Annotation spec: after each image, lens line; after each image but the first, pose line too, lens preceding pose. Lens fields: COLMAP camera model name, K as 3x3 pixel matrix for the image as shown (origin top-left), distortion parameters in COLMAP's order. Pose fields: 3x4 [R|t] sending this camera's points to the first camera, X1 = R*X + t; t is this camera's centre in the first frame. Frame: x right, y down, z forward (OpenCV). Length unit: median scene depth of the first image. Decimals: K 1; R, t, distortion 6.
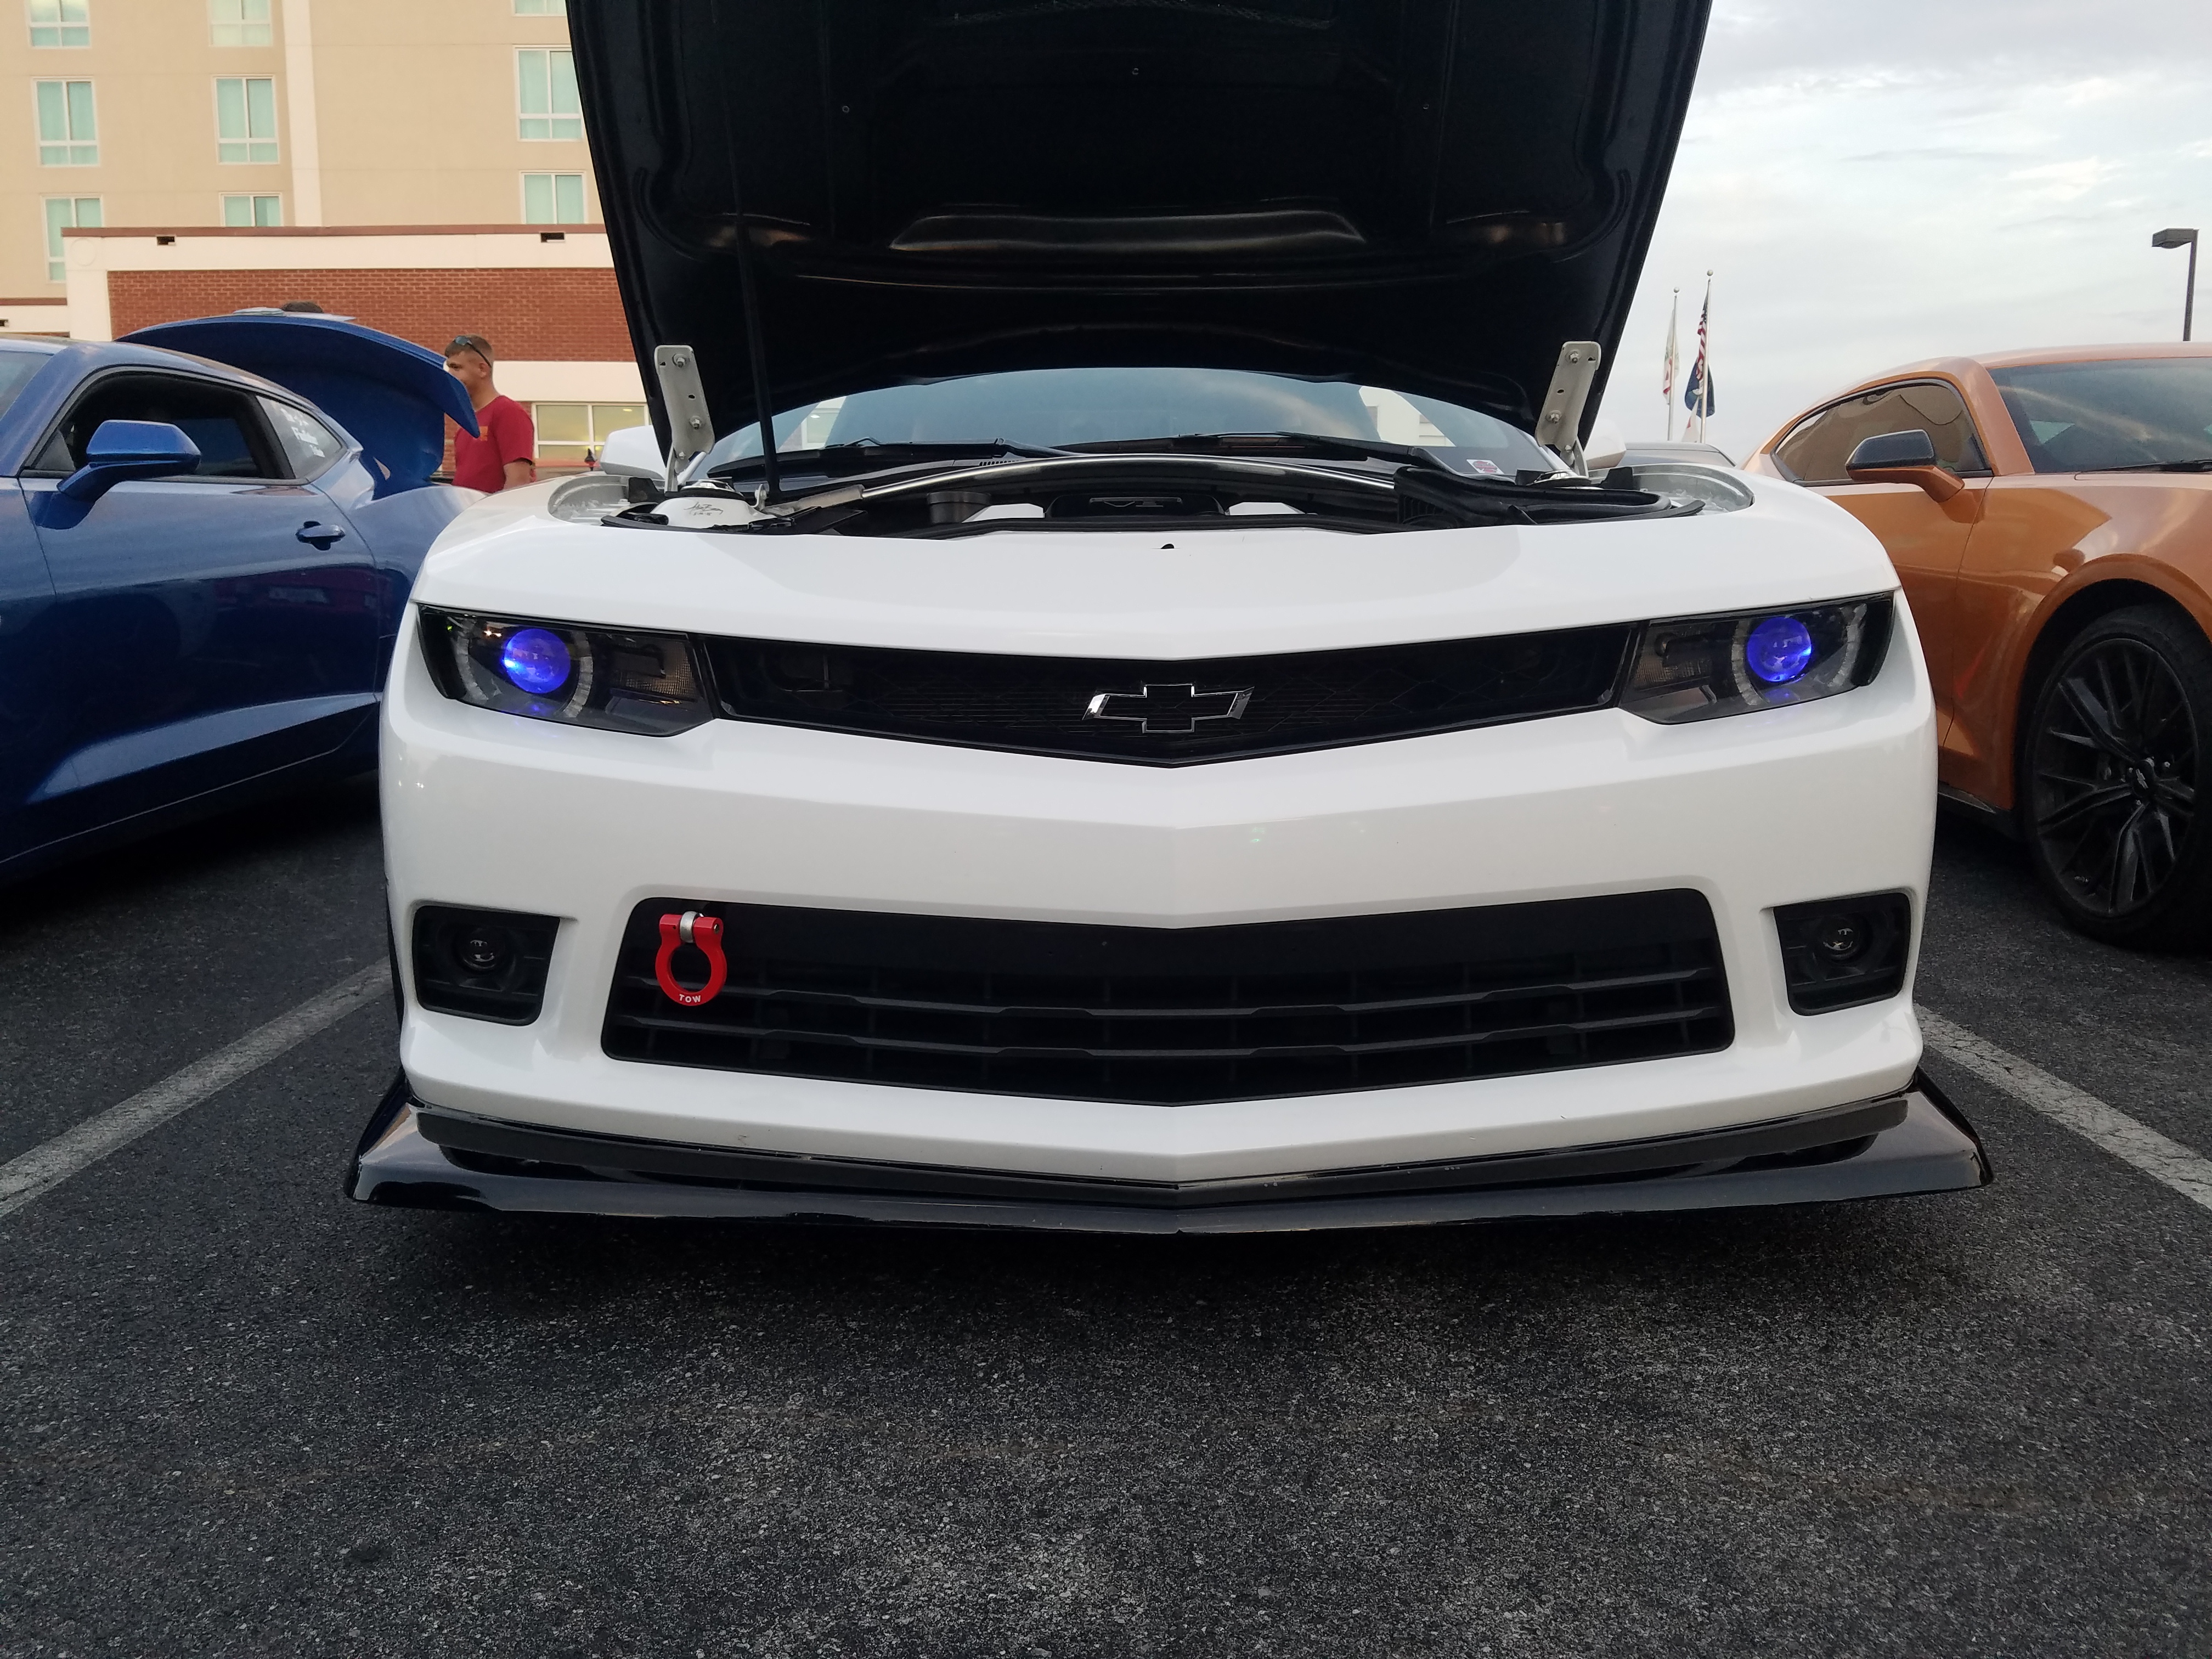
lens RADIAL K [[2072.0, 0, 1111.2], [0, 2072.0, 829.7], [0, 0, 1]] dist [0.006666, -0.014662]
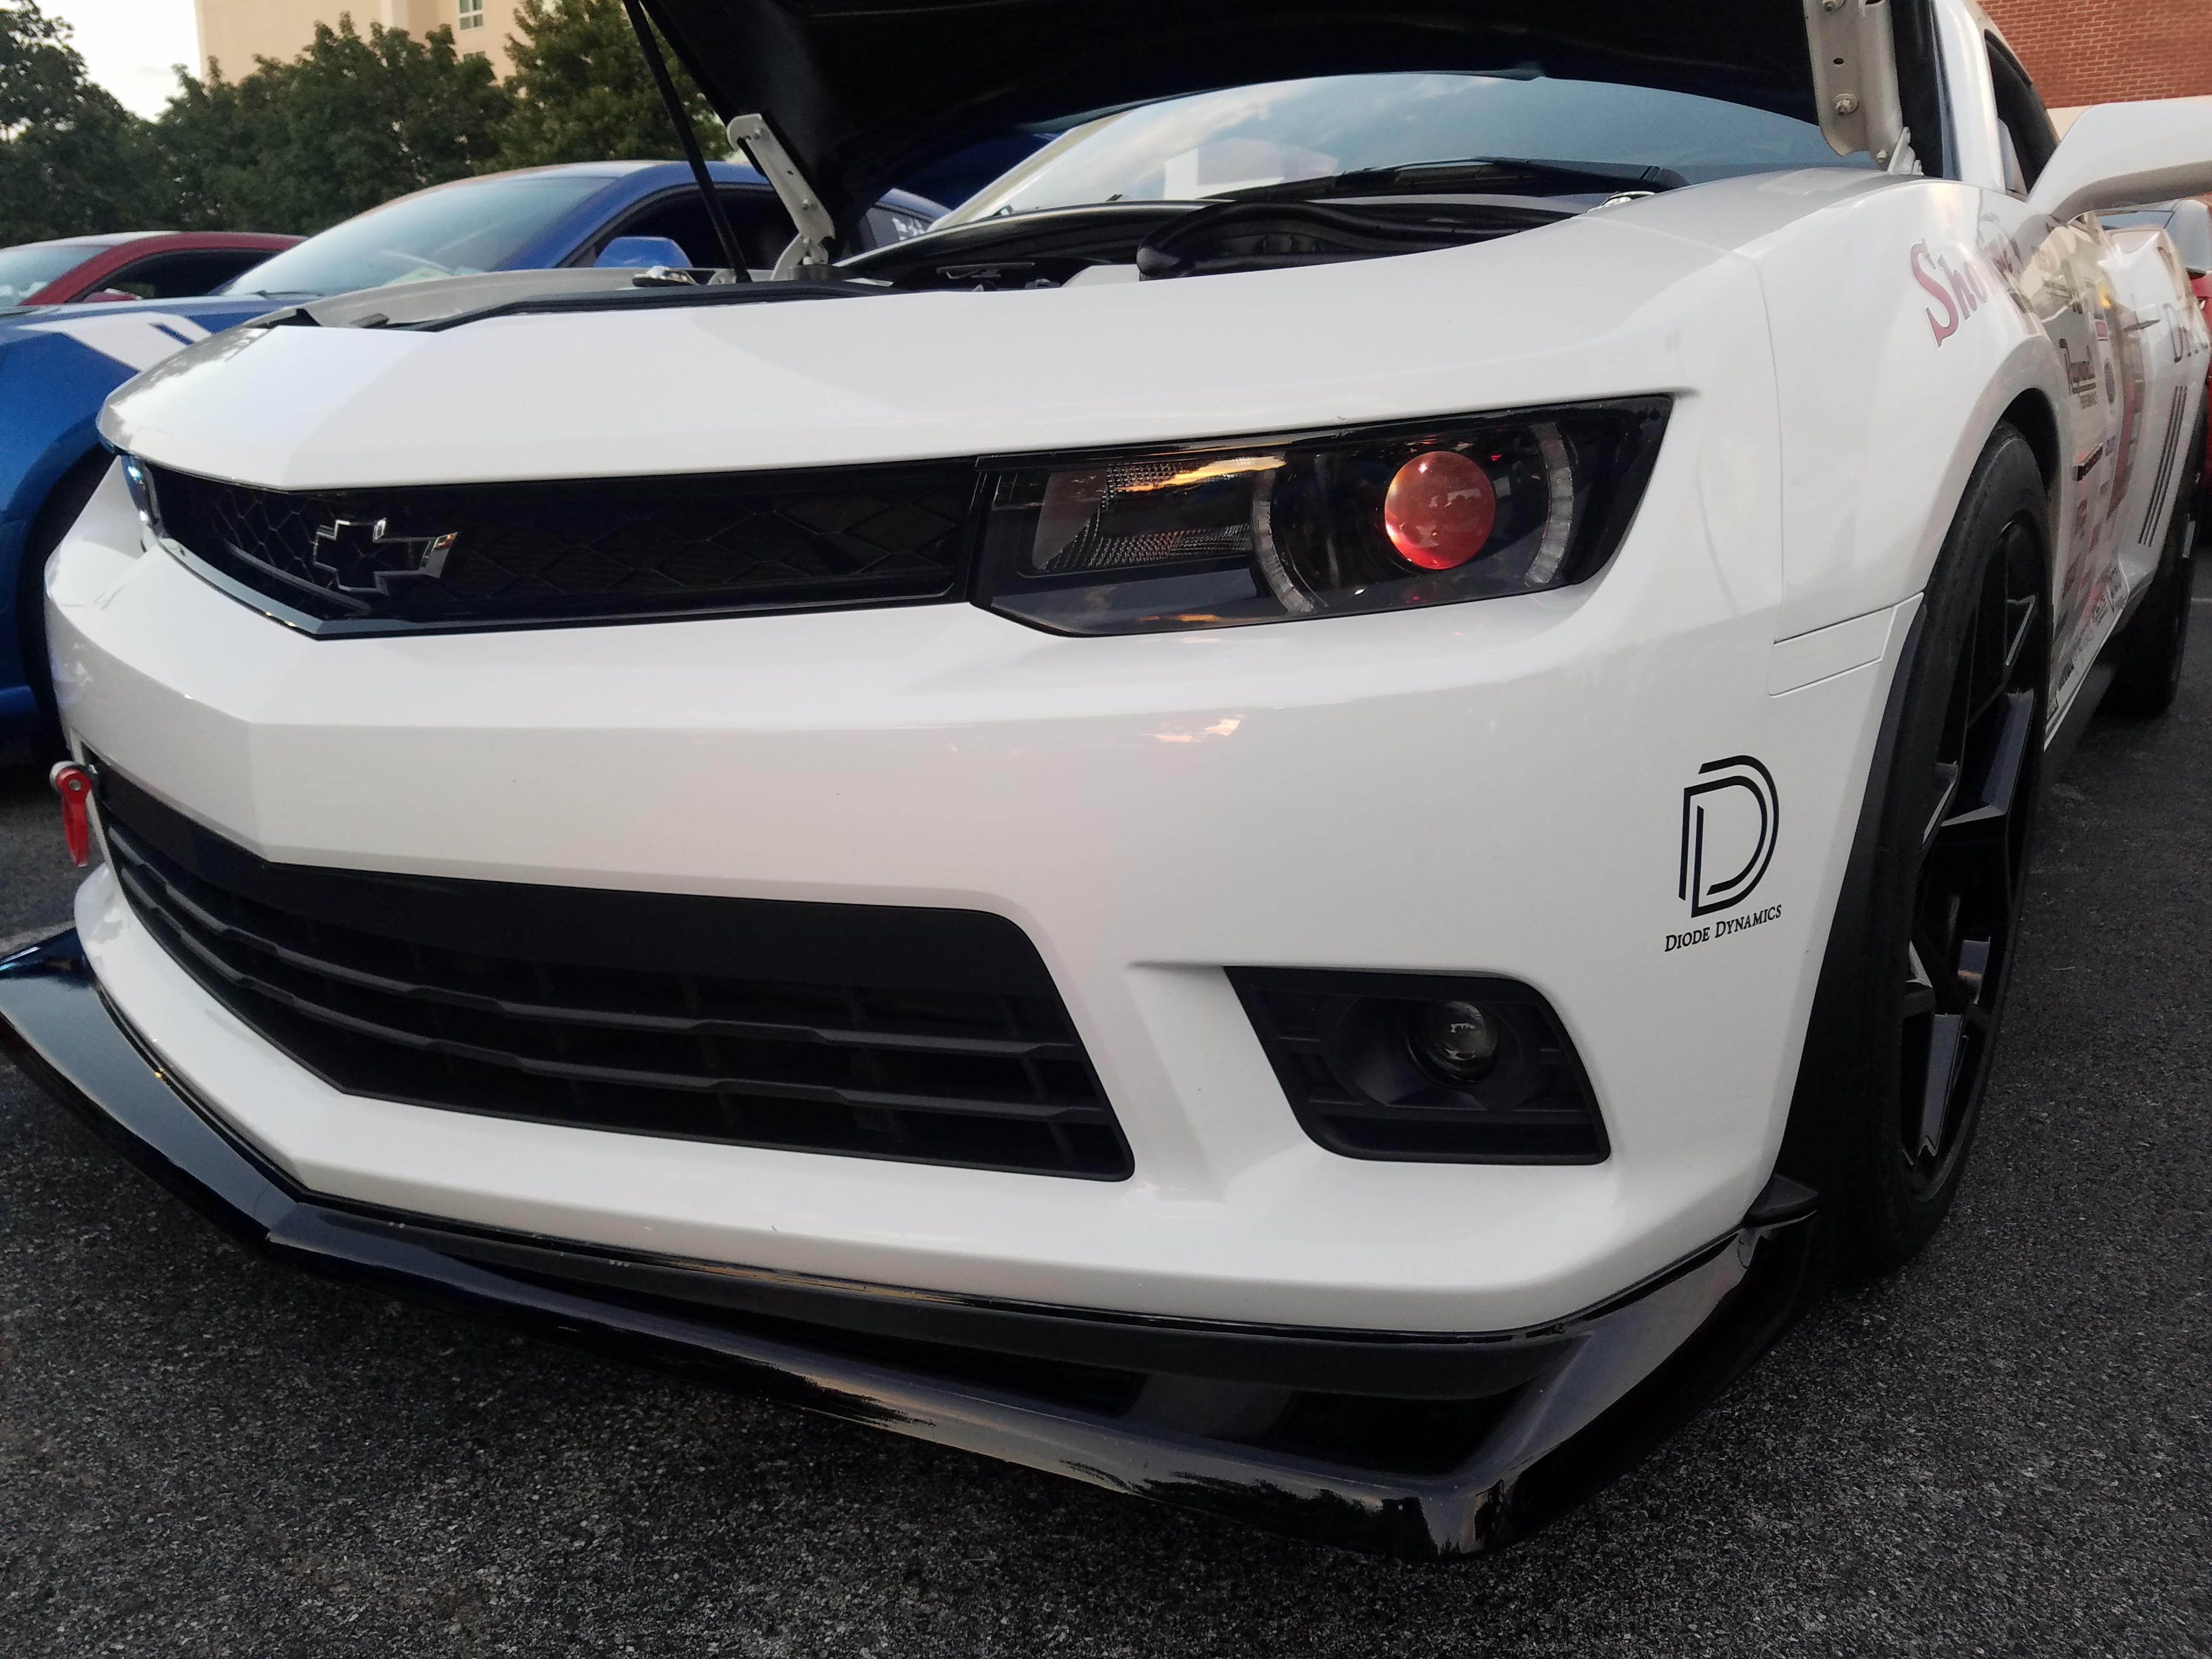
lens RADIAL K [[2072.0, 0, 1111.2], [0, 2072.0, 829.7], [0, 0, 1]] dist [0.006666, -0.014662]
pose [[0.750398, 0.126519, -0.648764, 0.713002], [-0.055989, 0.990149, 0.128335, -0.076817], [0.658610, -0.059978, 0.750090, 0.591346]]
